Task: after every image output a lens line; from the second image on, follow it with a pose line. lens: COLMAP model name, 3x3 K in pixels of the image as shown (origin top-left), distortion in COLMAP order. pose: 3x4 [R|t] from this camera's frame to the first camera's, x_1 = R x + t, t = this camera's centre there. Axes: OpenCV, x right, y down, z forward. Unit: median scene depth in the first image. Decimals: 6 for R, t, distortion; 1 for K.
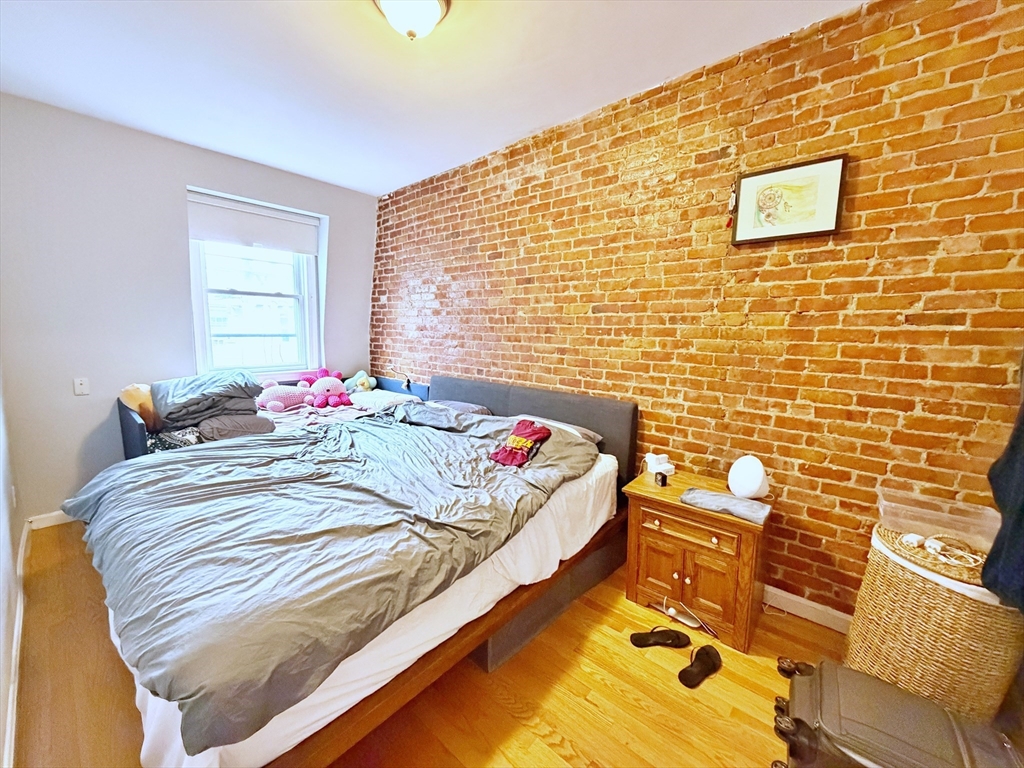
lens RADIAL K [[406.4, 0, 516.5], [0, 406.4, 383.5], [0, 0, 1]] dist [0.000418, -0.000044]
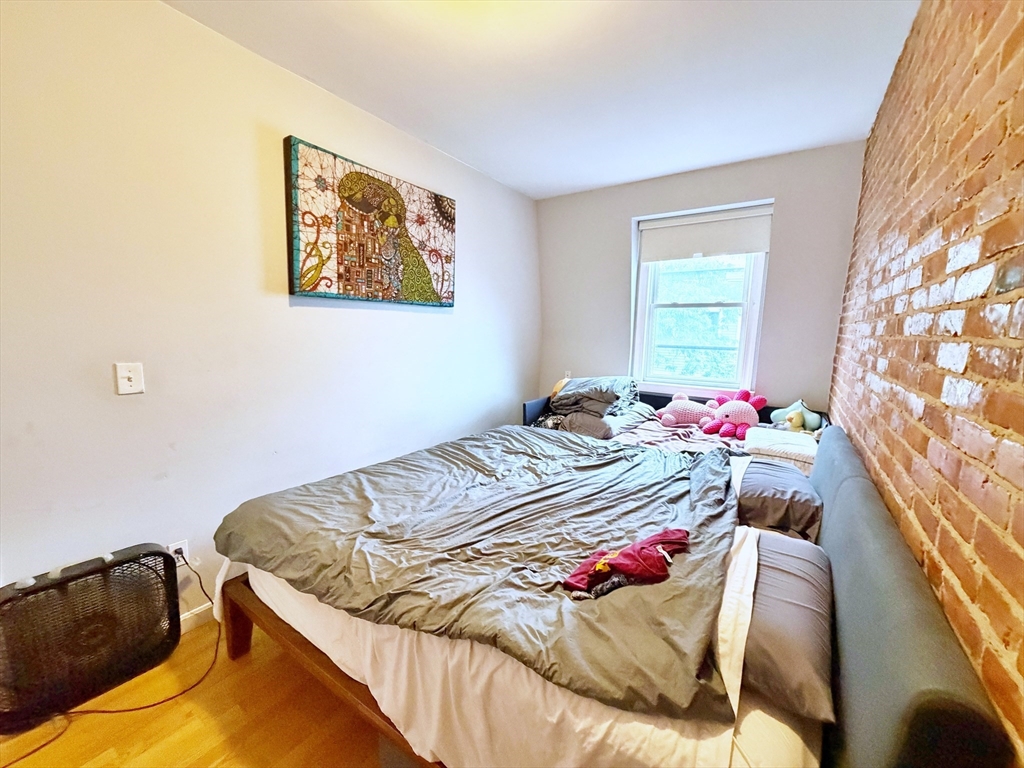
lens RADIAL K [[406.4, 0, 516.5], [0, 406.4, 383.5], [0, 0, 1]] dist [0.000418, -0.000044]
pose [[0.120229, 0.116850, -0.985845, 0.524385], [-0.149574, 0.983845, 0.098372, -0.118086], [0.981414, 0.135630, 0.135765, 0.829086]]
